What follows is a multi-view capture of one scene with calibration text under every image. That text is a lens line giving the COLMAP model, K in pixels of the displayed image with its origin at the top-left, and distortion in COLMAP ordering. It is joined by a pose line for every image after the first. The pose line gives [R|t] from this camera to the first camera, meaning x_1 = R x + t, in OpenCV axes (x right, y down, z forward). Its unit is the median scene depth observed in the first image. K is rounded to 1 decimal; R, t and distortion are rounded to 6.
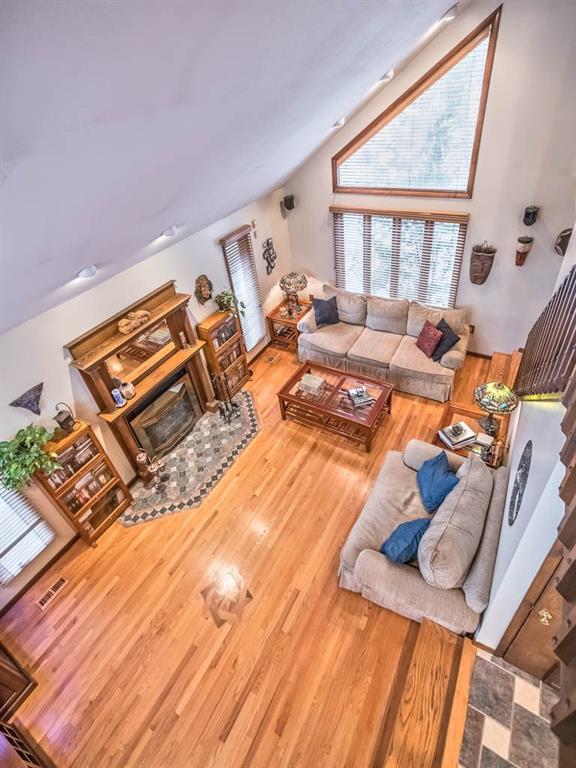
lens RADIAL K [[389.5, 0, 290.4], [0, 389.5, 340.9], [0, 0, 1]] dist [-0.005896, 0.000785]
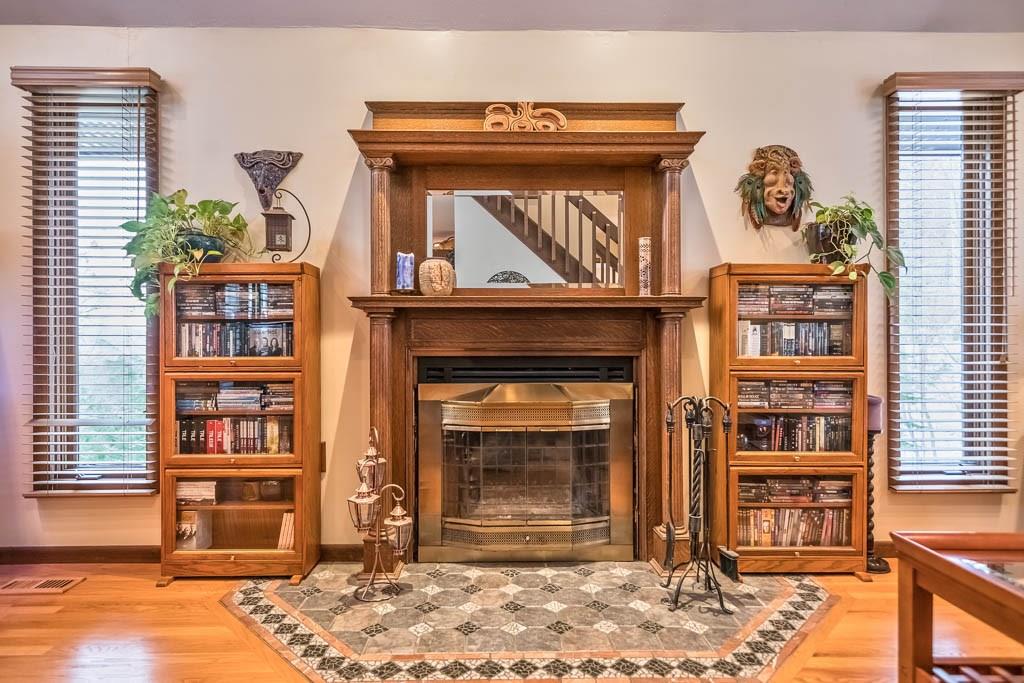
lens RADIAL K [[570.2, 0, 503.5], [0, 570.2, 337.6], [0, 0, 1]] dist [0.000816, 0.000034]
pose [[0.517869, 0.100502, -0.849536, 0.100971], [-0.539122, 0.809388, -0.232891, 0.228622], [0.664198, 0.578611, 0.473340, 0.665381]]
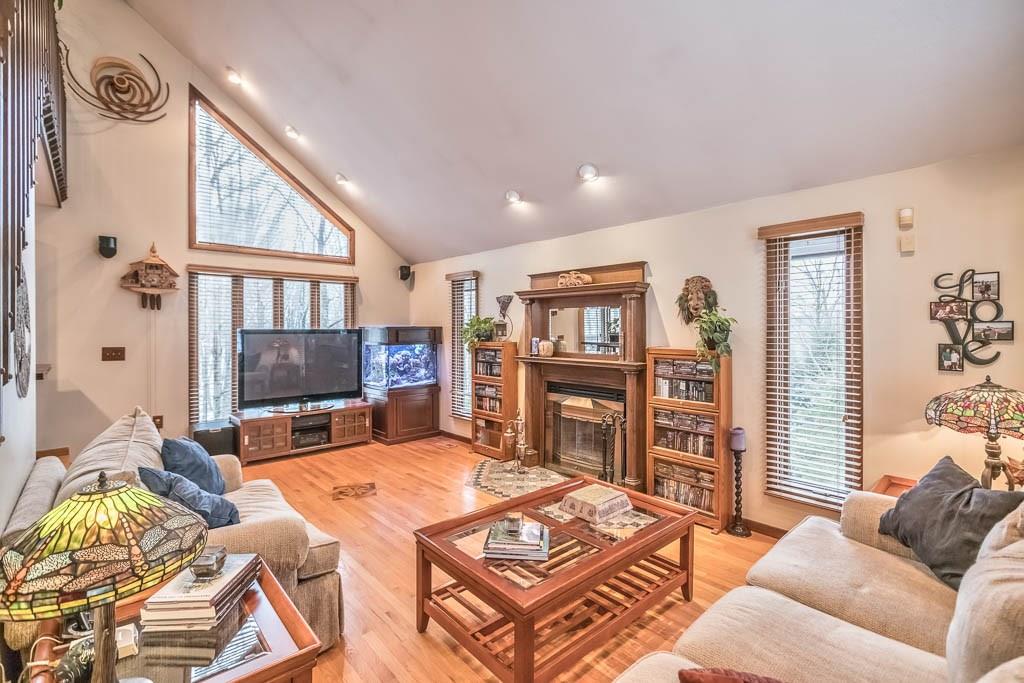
lens RADIAL K [[459.7, 0, 508.1], [0, 459.7, 332.1], [0, 0, 1]] dist [-0.008205, 0.003952]
pose [[-0.295648, 0.115660, -0.948270, 0.546169], [-0.525950, 0.808946, 0.262645, -0.124079], [0.797476, 0.576393, -0.178332, 0.913177]]
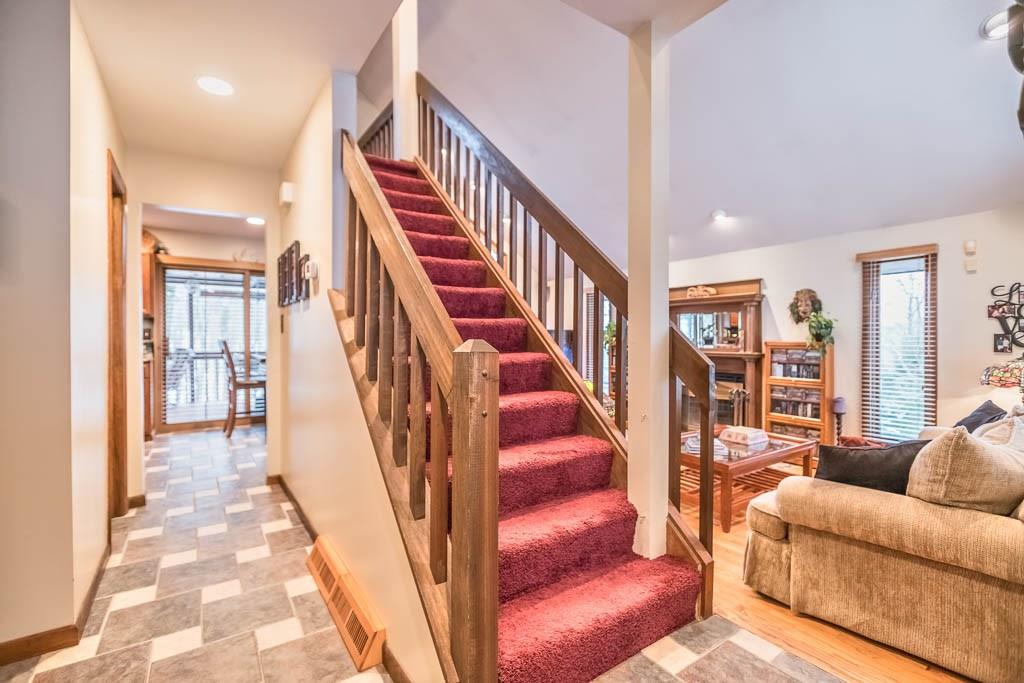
lens RADIAL K [[459.7, 0, 495.9], [0, 459.7, 343.7], [0, 0, 1]] dist [-0.008205, 0.003952]
pose [[-0.436122, 0.116530, -0.892311, 0.940853], [-0.482115, 0.807010, 0.341027, -0.082268], [0.759843, 0.578926, -0.295774, 0.825979]]
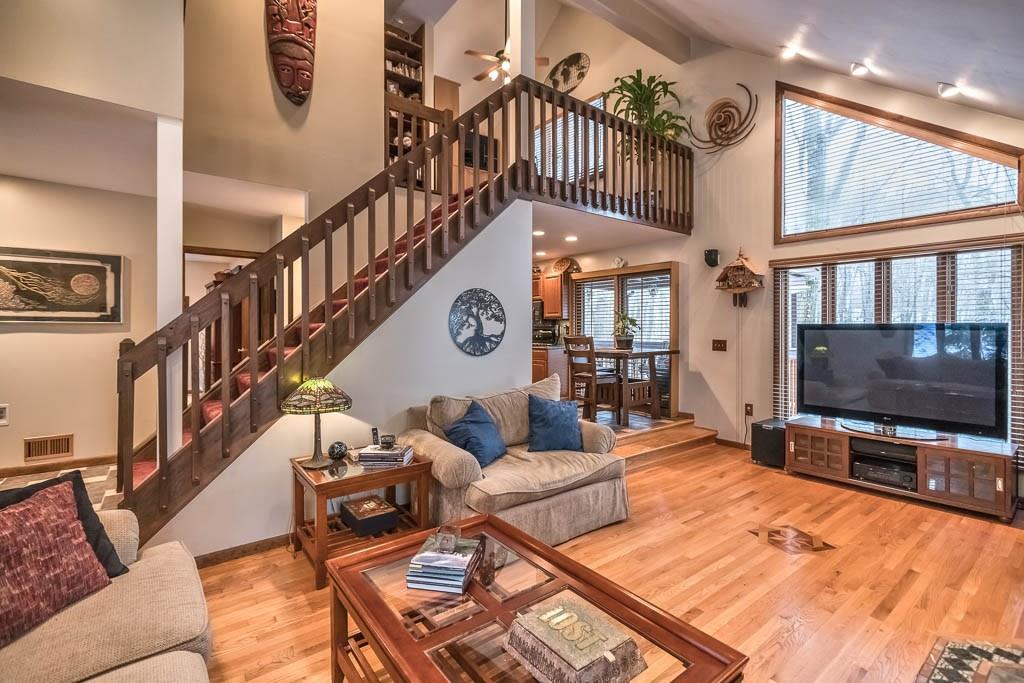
lens RADIAL K [[459.7, 0, 503.8], [0, 459.7, 331.7], [0, 0, 1]] dist [-0.008205, 0.003952]
pose [[-0.923559, 0.107158, 0.368180, -0.020602], [0.297399, 0.806277, 0.511342, -0.183740], [-0.242061, 0.581751, -0.776513, 1.117902]]
